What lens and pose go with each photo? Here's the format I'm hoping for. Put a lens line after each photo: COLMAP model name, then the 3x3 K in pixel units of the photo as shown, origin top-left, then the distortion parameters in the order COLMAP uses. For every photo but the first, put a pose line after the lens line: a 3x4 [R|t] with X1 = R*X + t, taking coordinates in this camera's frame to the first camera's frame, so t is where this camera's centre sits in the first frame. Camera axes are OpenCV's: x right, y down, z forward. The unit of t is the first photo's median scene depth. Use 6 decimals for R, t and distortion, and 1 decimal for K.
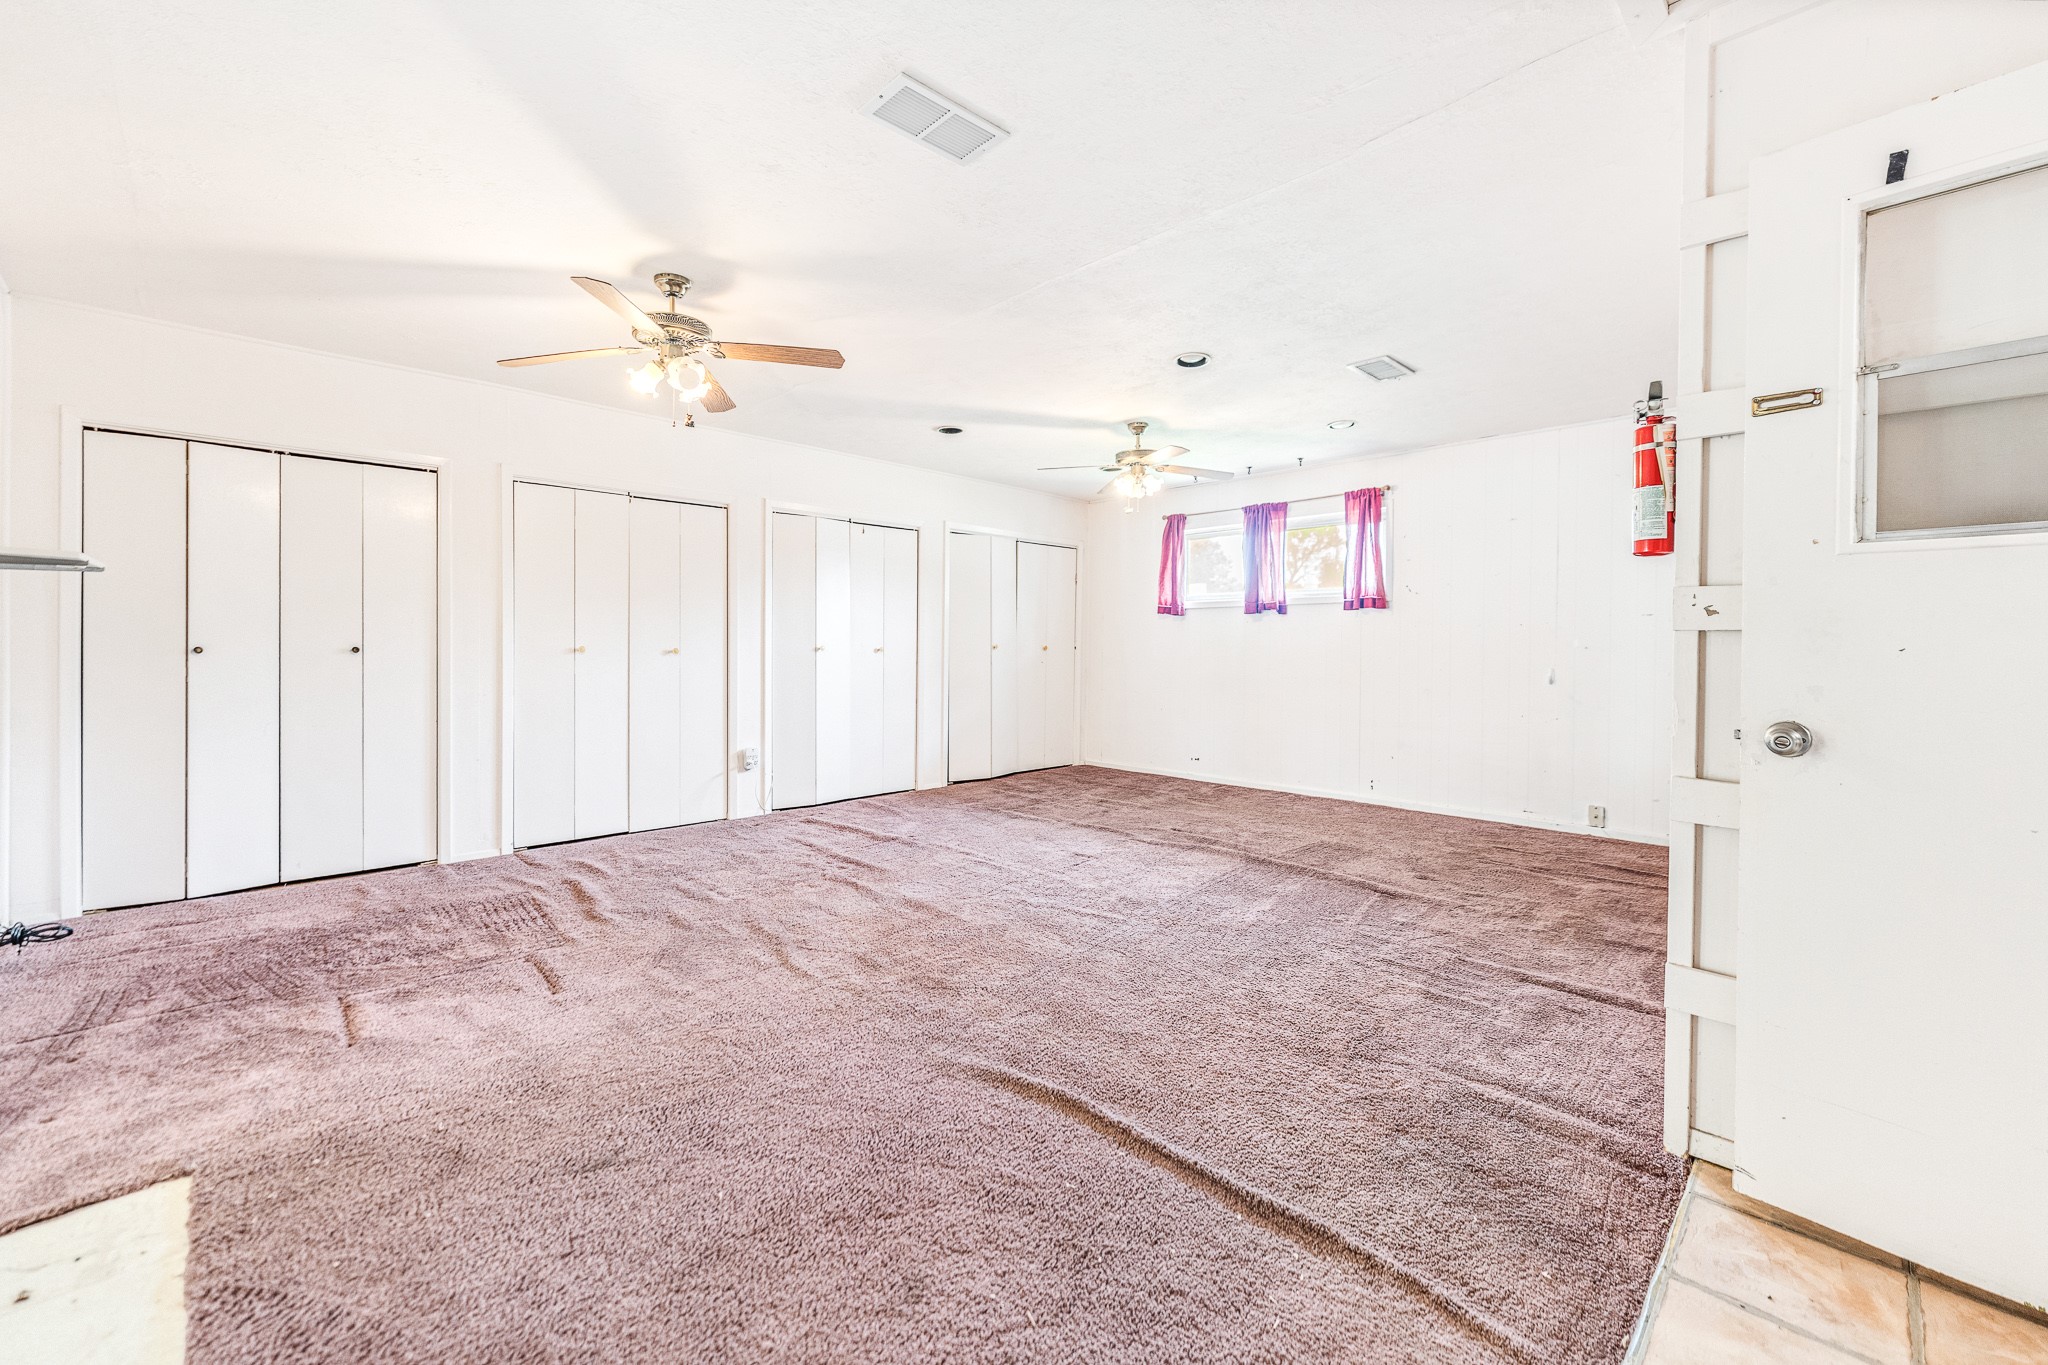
lens RADIAL K [[822.8, 0, 1025.5], [0, 822.8, 670.8], [0, 0, 1]] dist [0.003353, -0.000666]
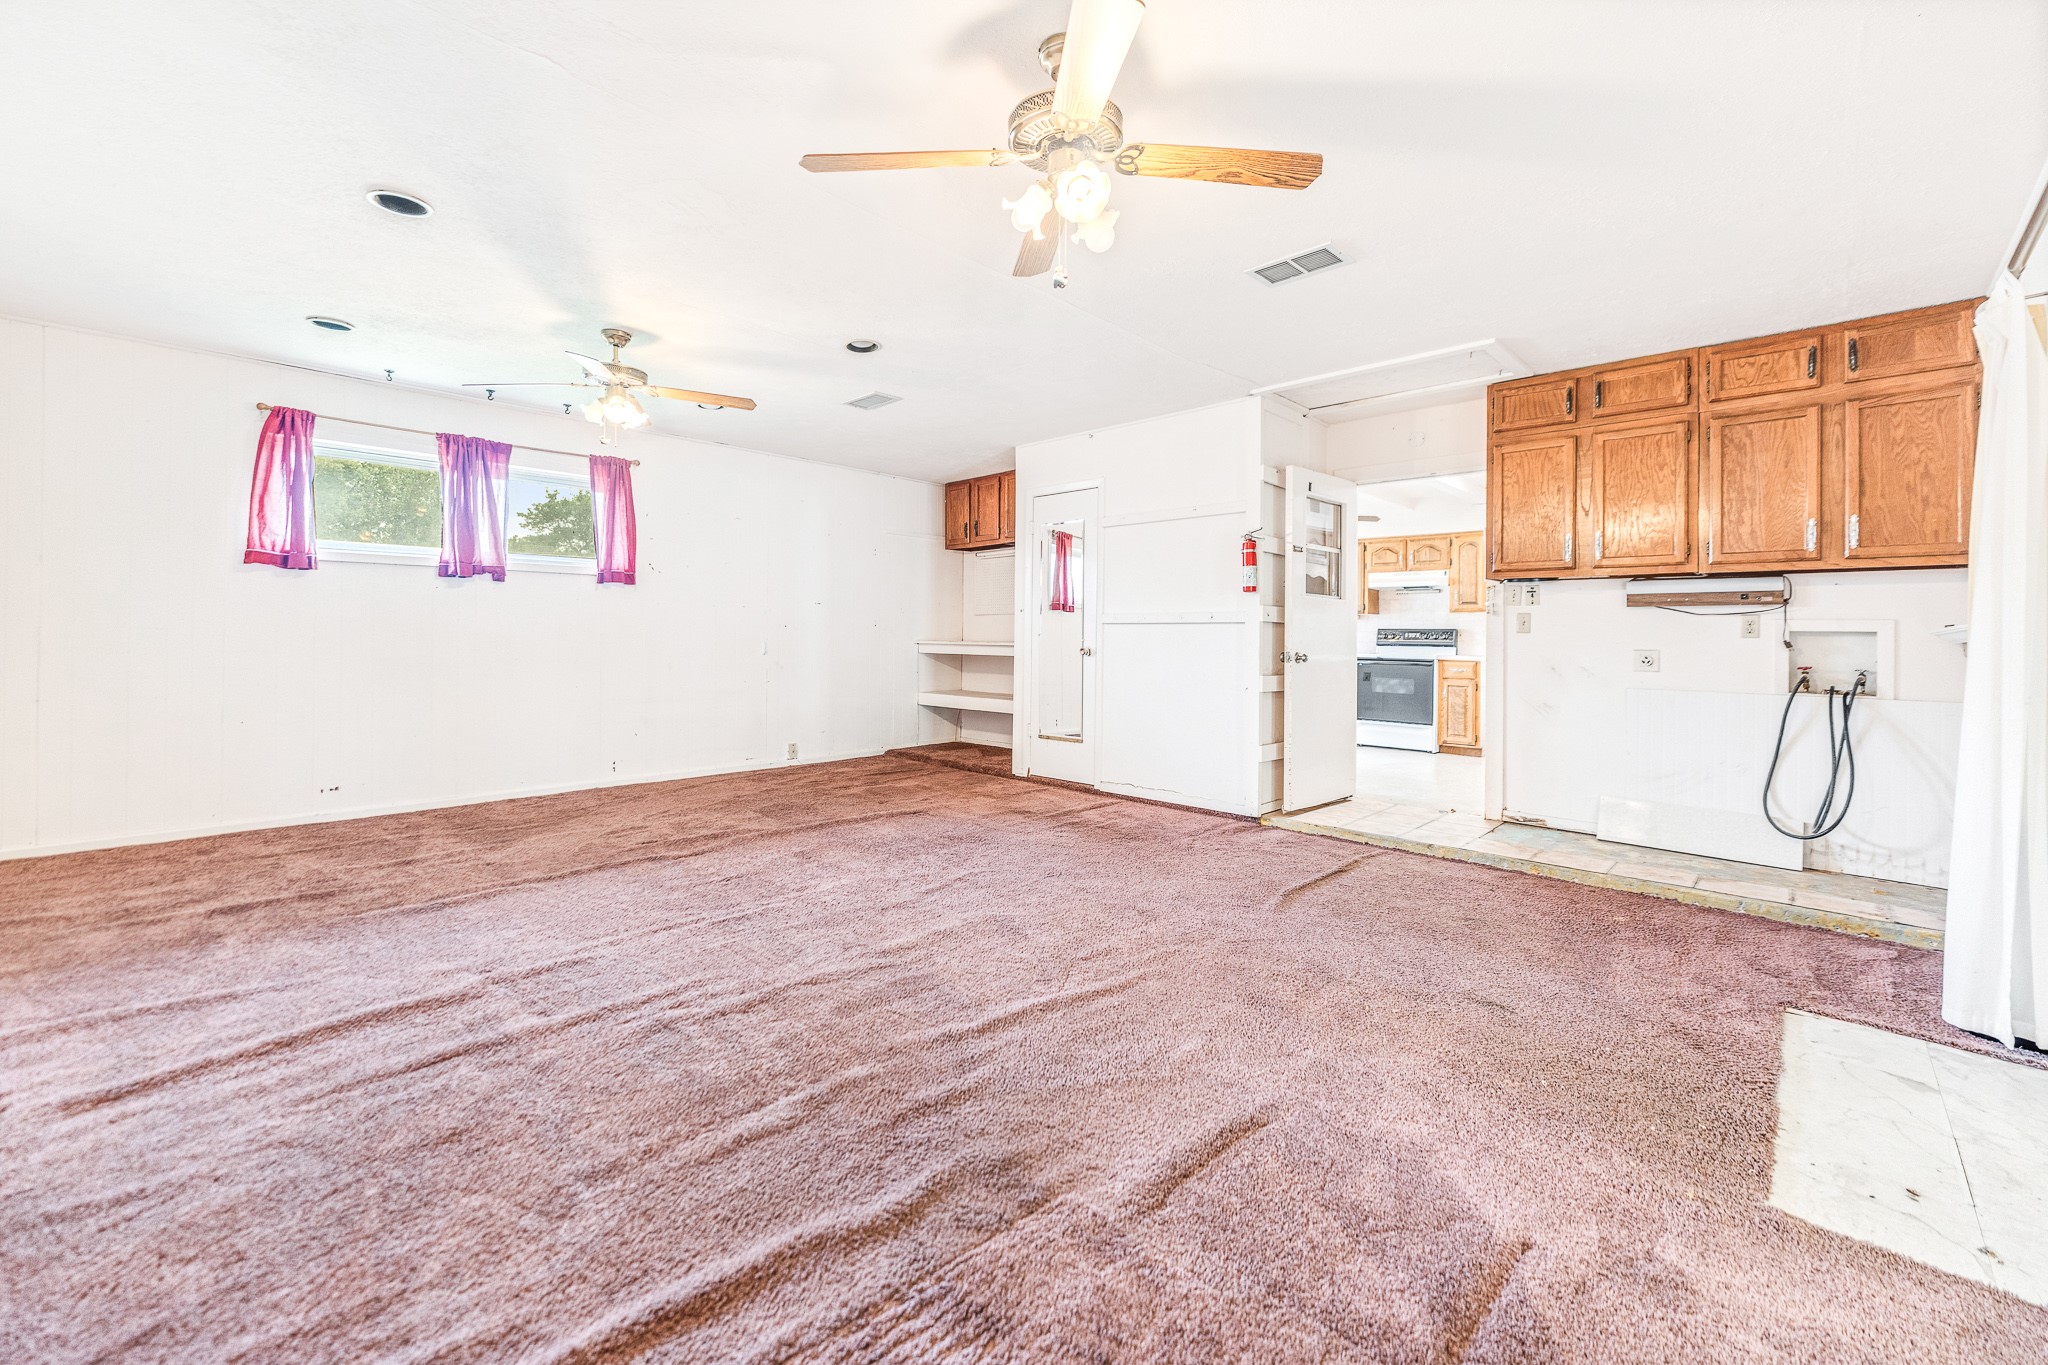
lens RADIAL K [[822.8, 0, 1022.7], [0, 822.8, 641.7], [0, 0, 1]] dist [0.003353, -0.000666]
pose [[-0.010753, -0.020081, 0.999741, -0.550648], [0.006918, 0.999773, 0.020156, -0.023054], [-0.999918, 0.007133, -0.010612, 0.530819]]
